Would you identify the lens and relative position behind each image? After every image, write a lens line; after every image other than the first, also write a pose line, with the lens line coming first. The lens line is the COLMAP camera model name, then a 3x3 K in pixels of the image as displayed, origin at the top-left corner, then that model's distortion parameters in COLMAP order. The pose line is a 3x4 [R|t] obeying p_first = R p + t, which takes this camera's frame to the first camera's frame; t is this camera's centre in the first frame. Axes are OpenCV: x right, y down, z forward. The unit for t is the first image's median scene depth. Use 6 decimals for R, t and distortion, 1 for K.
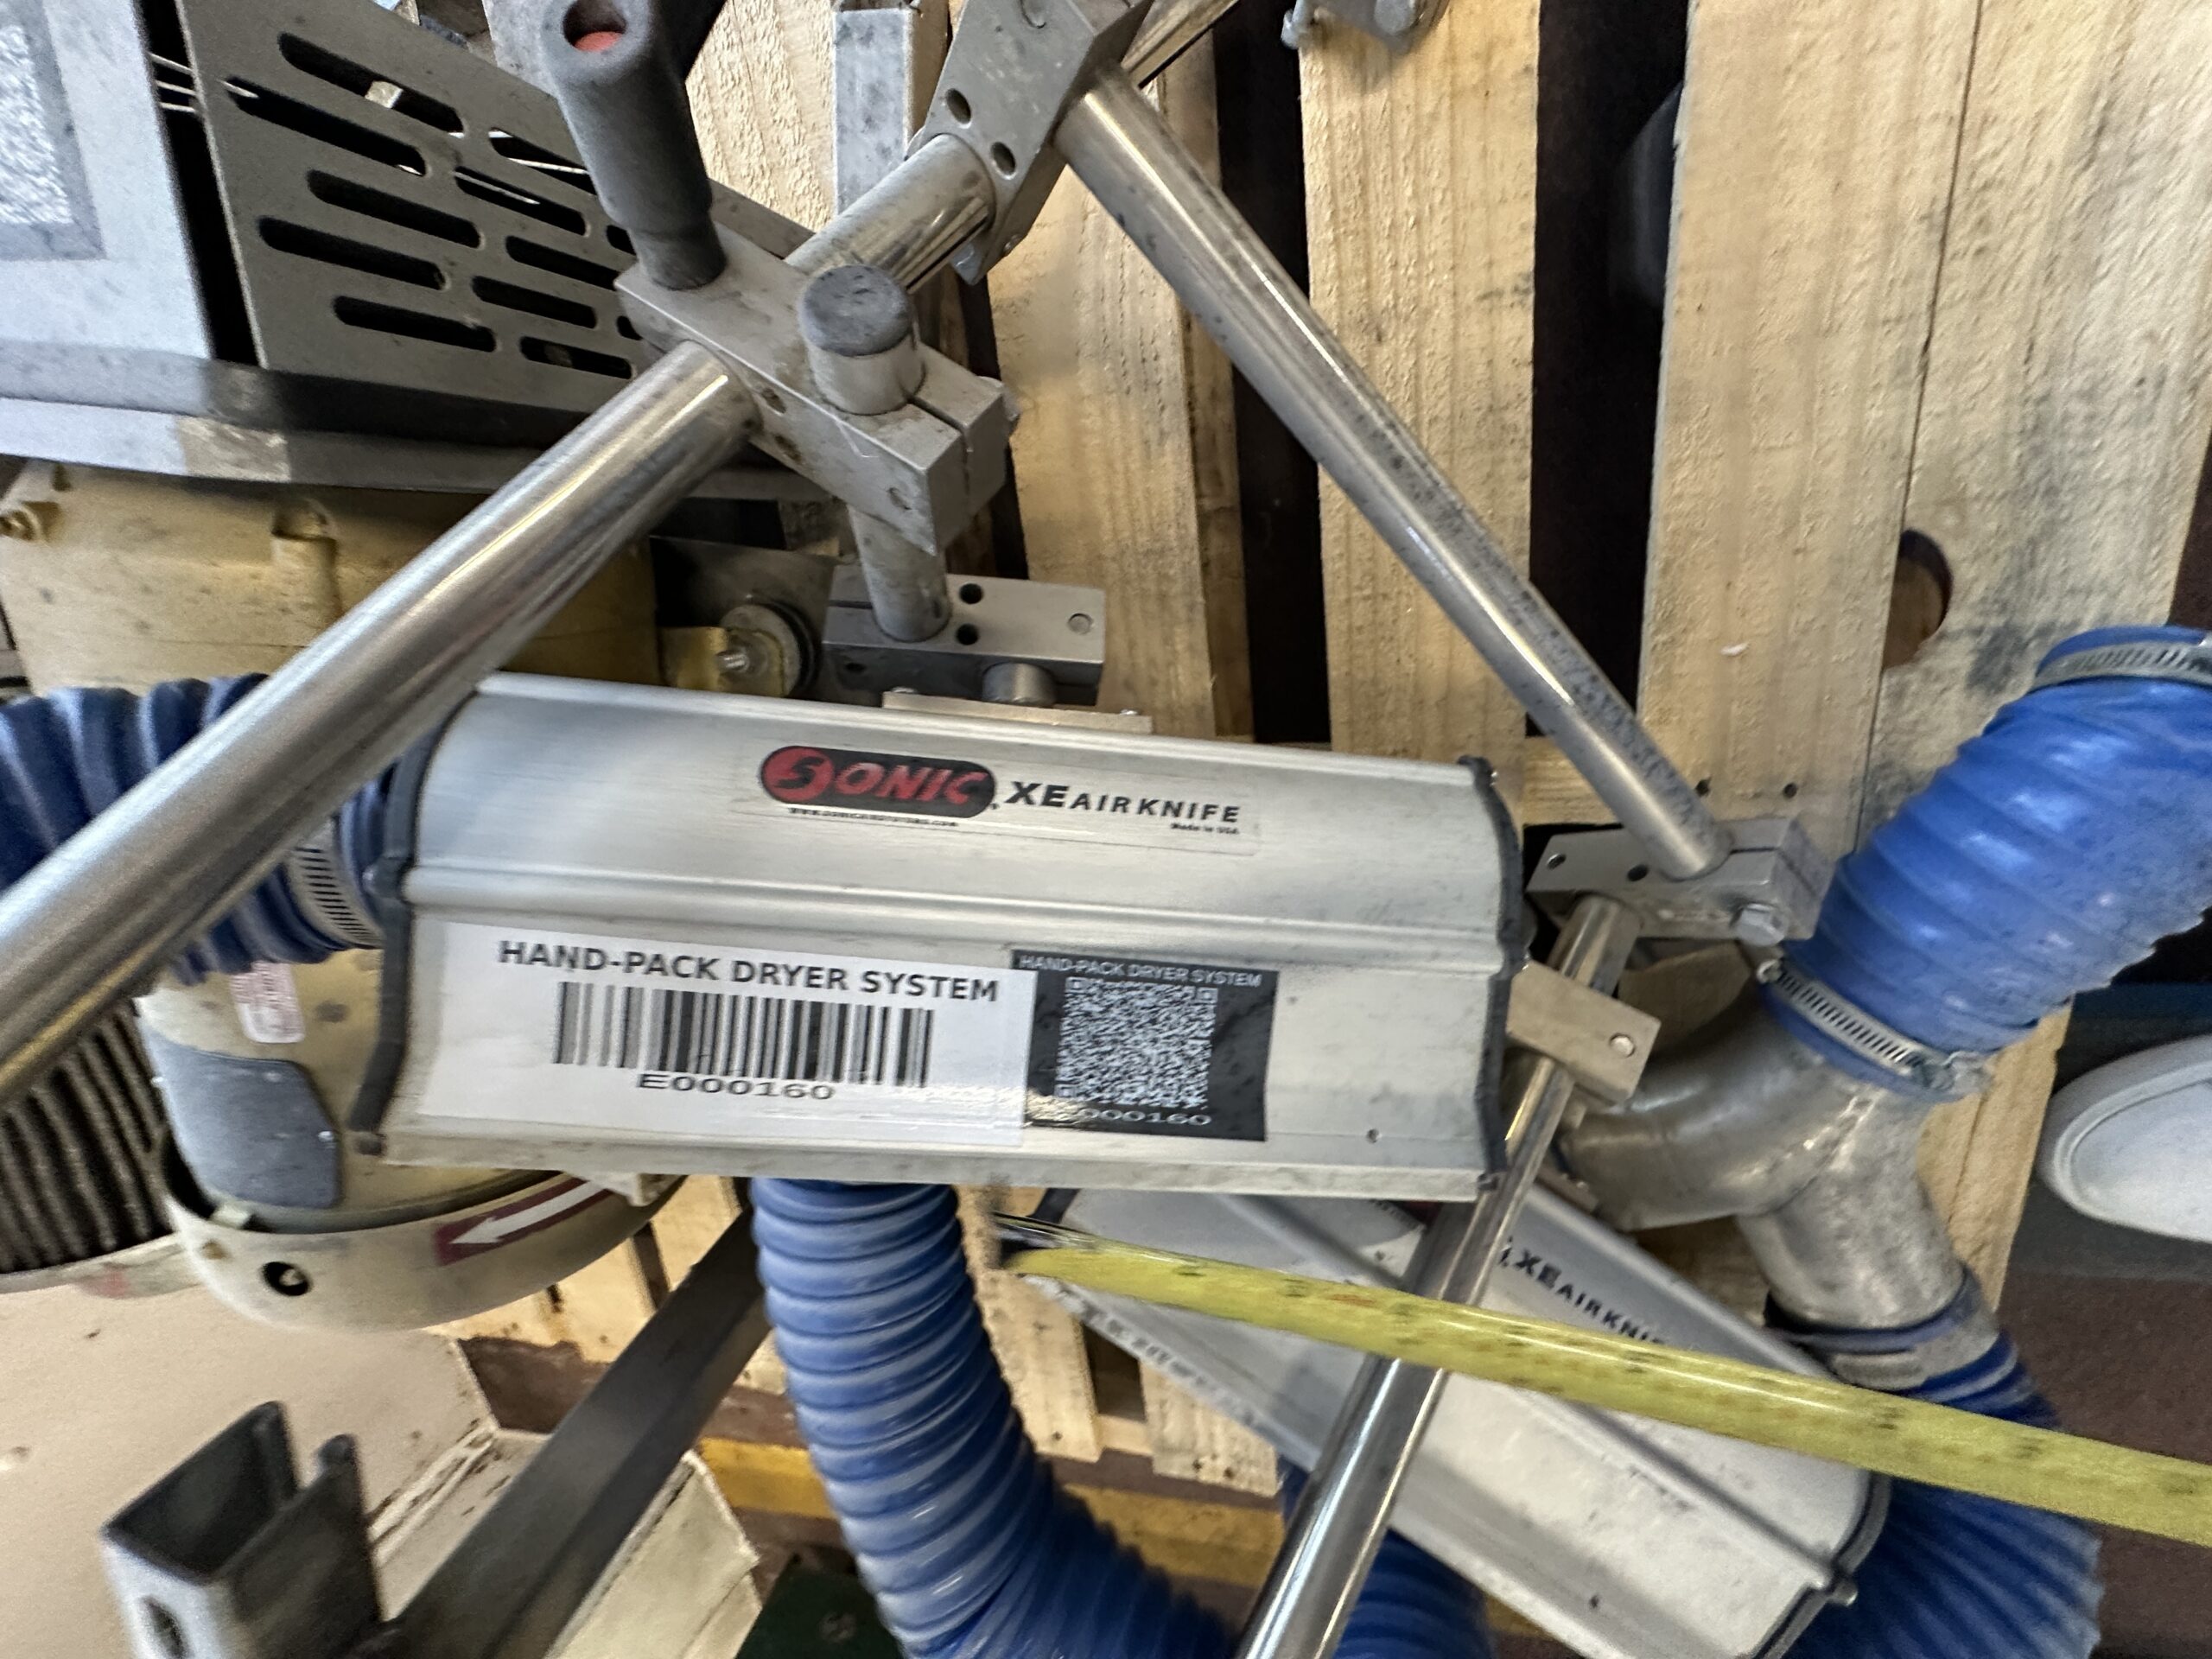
lens RADIAL K [[890.1, 0, 1110.8], [0, 890.1, 824.9], [0, 0, 1]] dist [-0.004274, 0.001076]
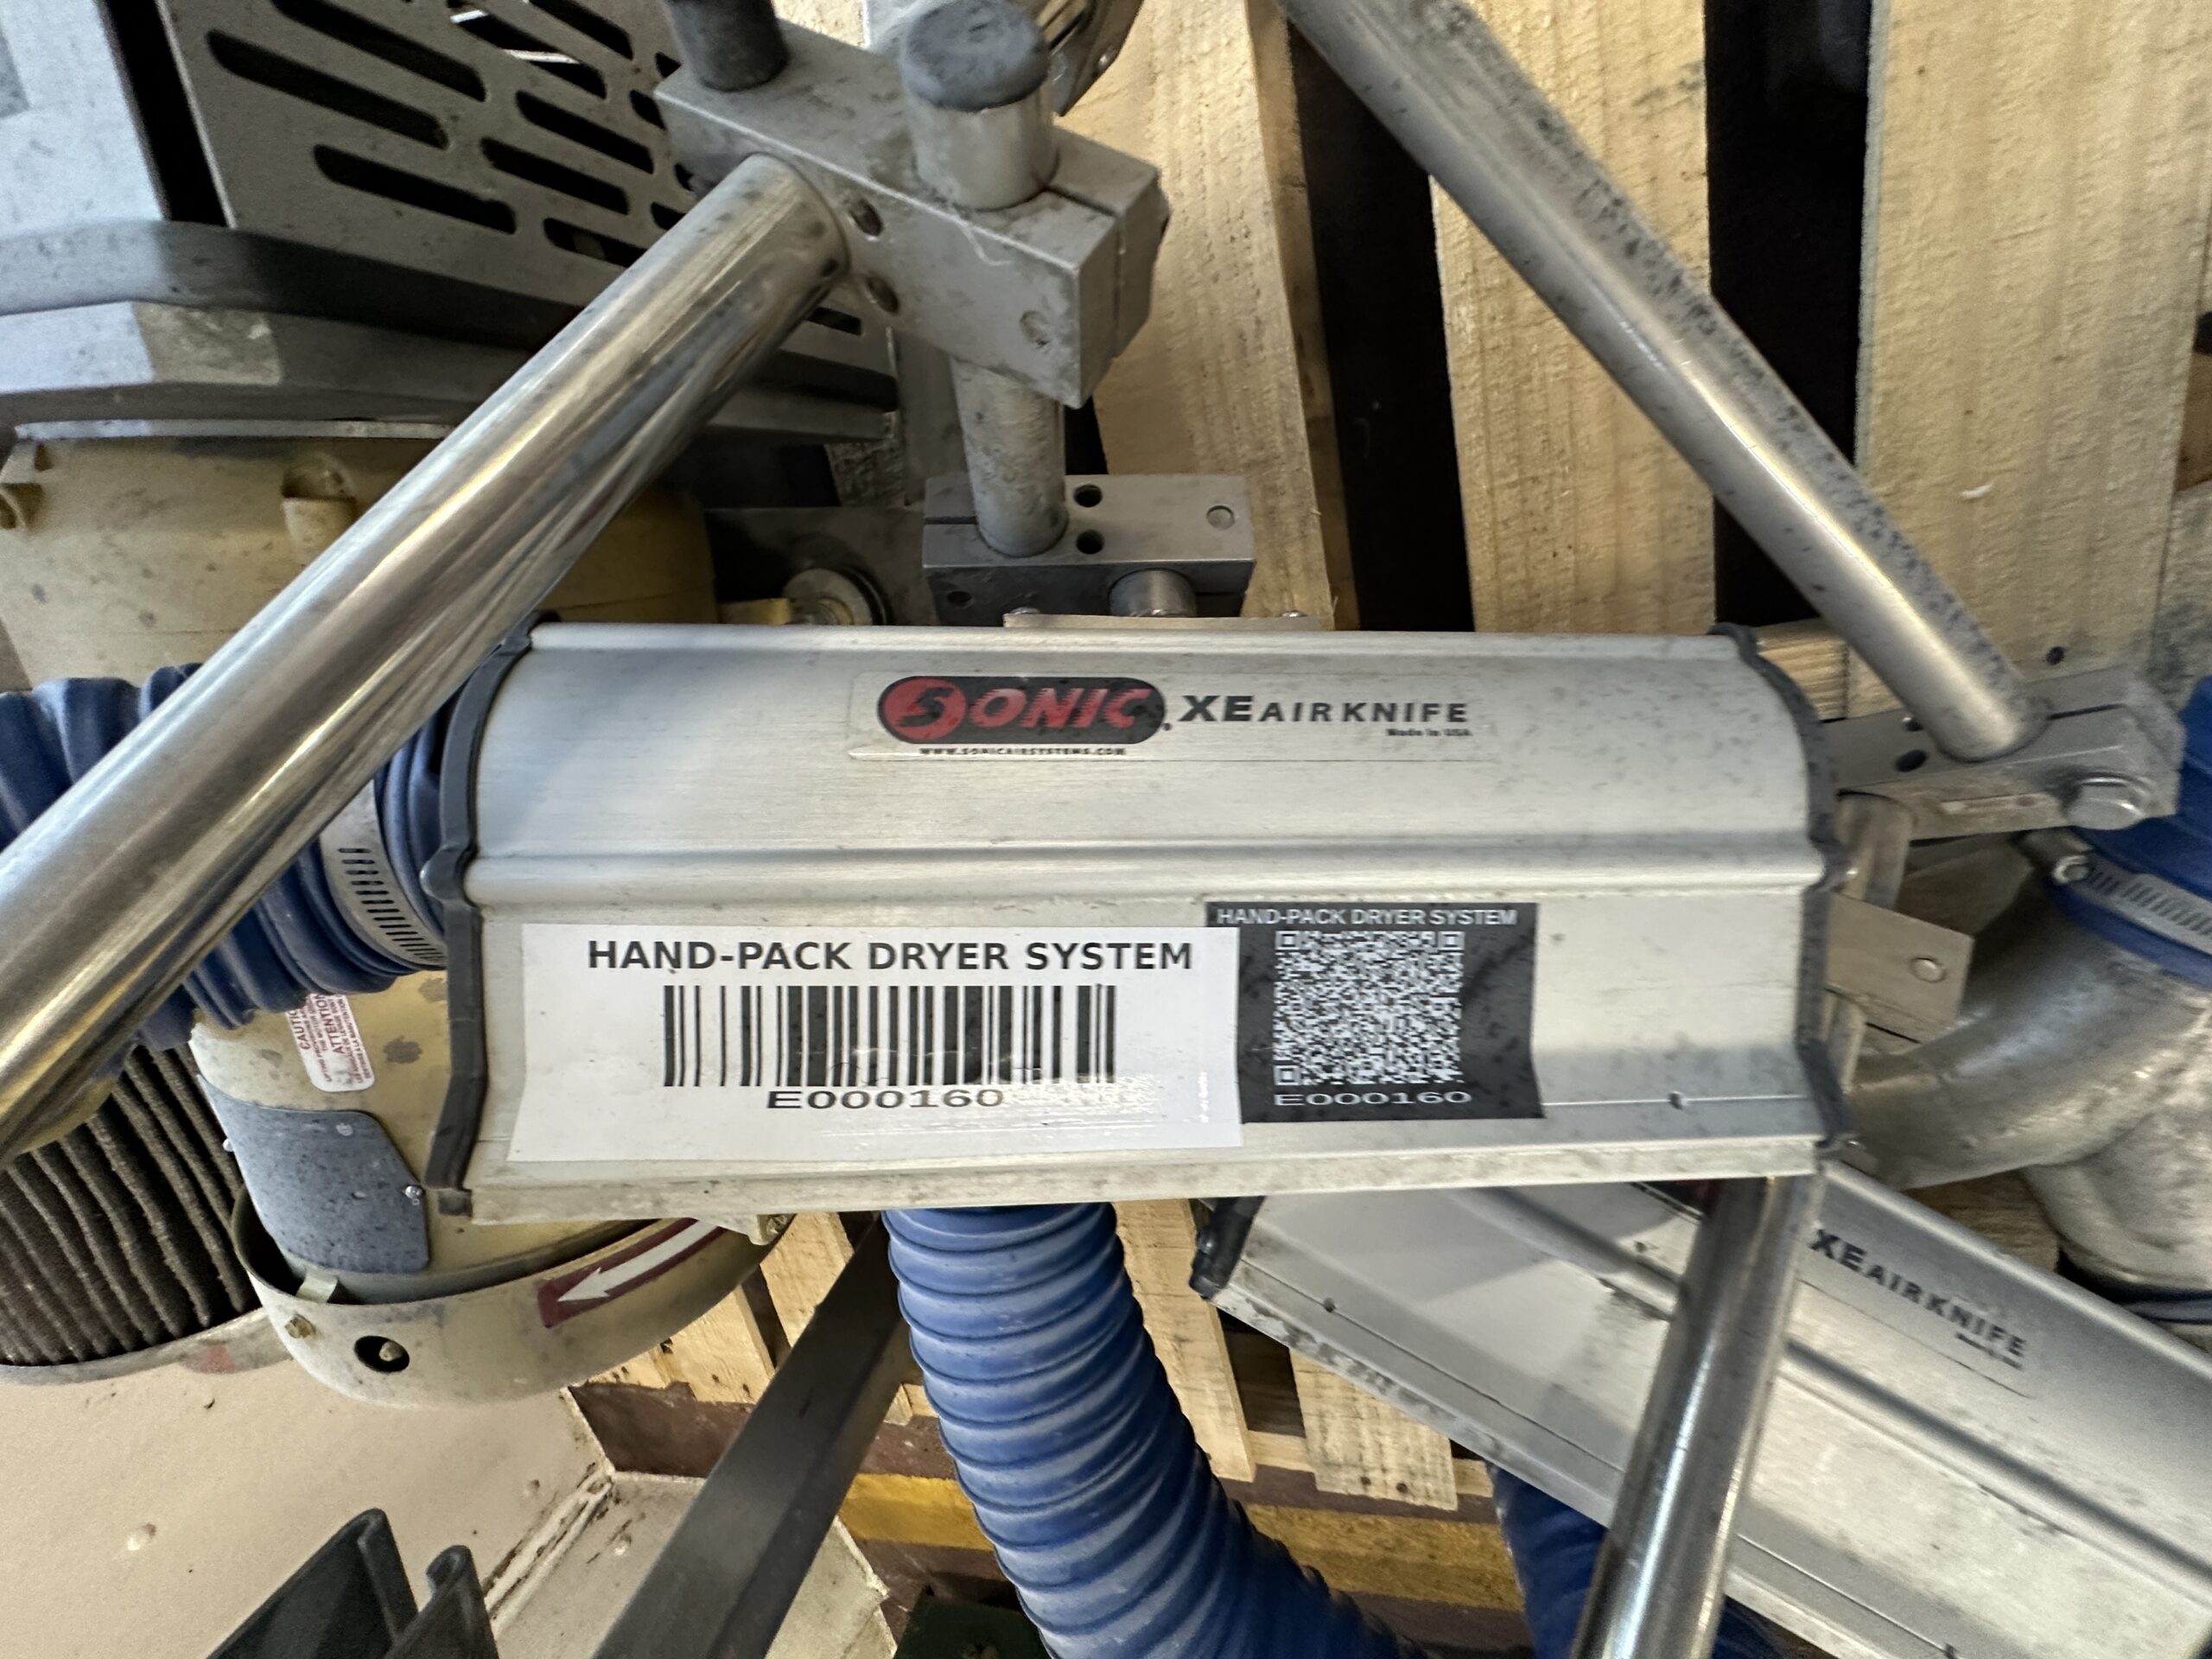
lens RADIAL K [[890.1, 0, 1108.5], [0, 890.1, 823.0], [0, 0, 1]] dist [-0.004274, 0.001076]
pose [[0.994856, -0.089736, -0.047006, -0.123535], [0.089838, 0.995956, 0.000057, 0.049071], [0.046811, -0.004280, 0.998895, 0.158487]]
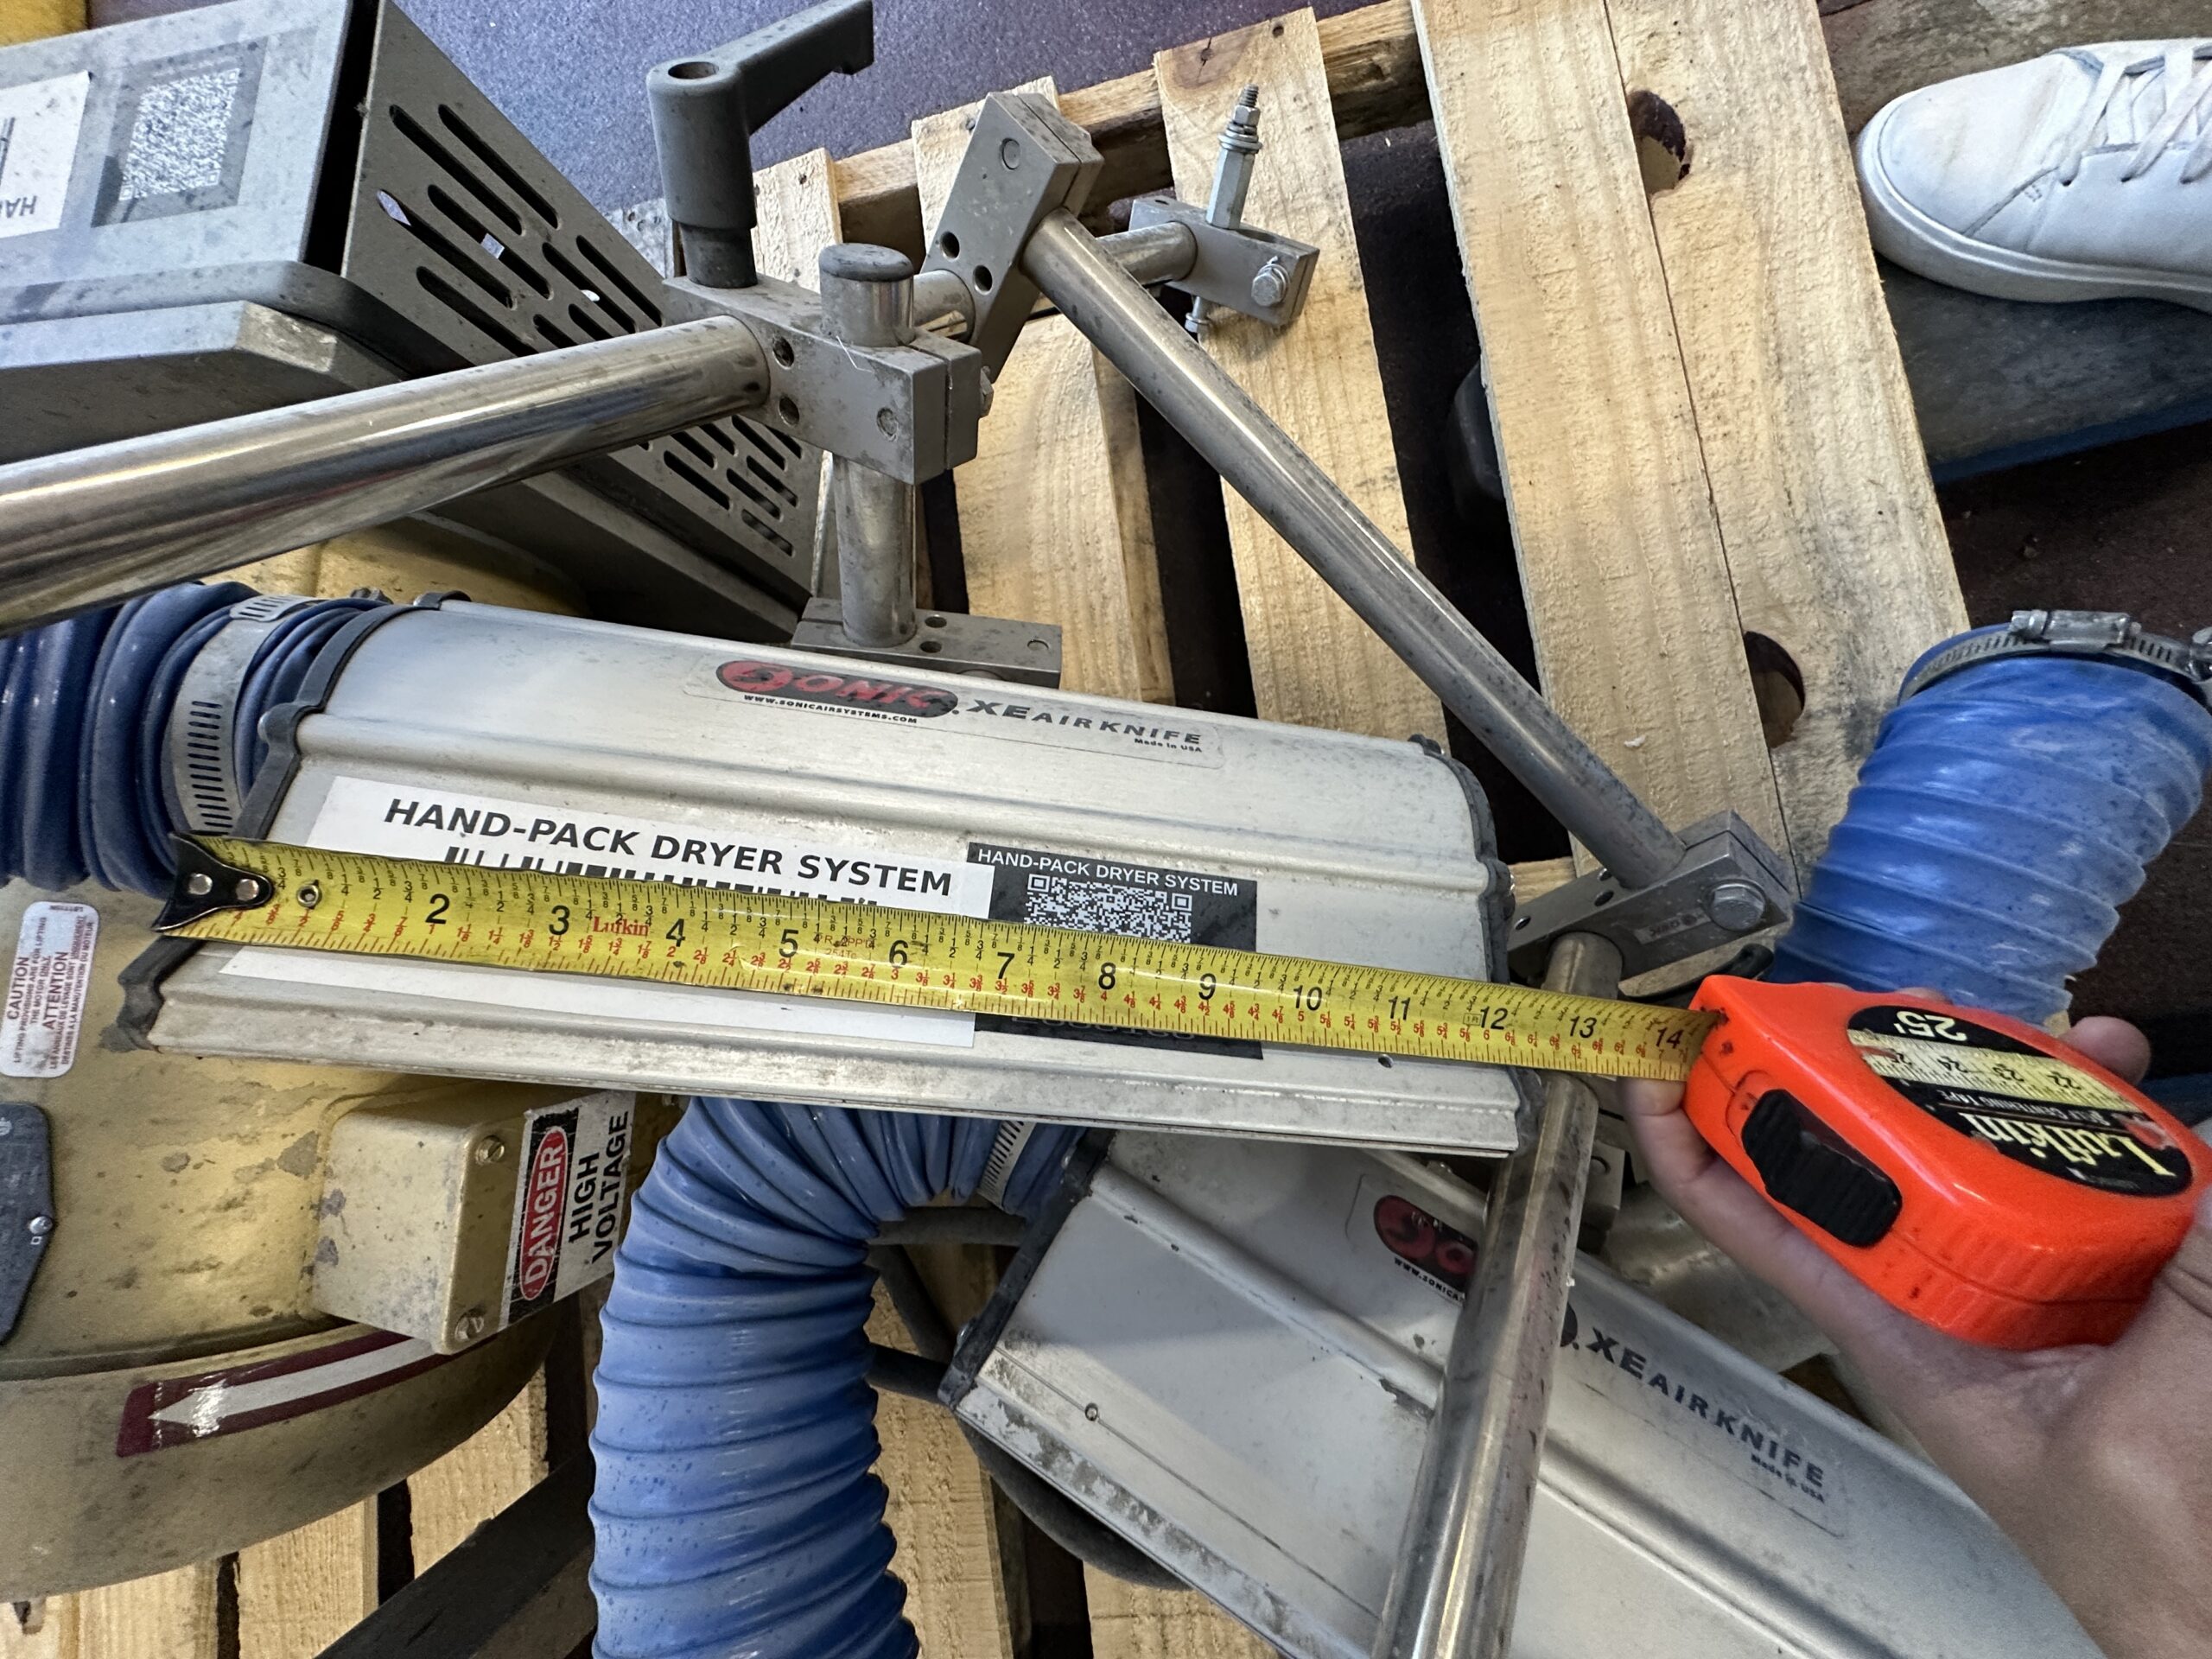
lens RADIAL K [[890.1, 0, 1110.4], [0, 890.1, 827.8], [0, 0, 1]] dist [-0.004274, 0.001076]
pose [[0.997450, -0.005054, 0.071196, -0.024207], [0.034835, 0.905089, -0.423794, 0.418769], [-0.062297, 0.425193, 0.902956, 0.122965]]
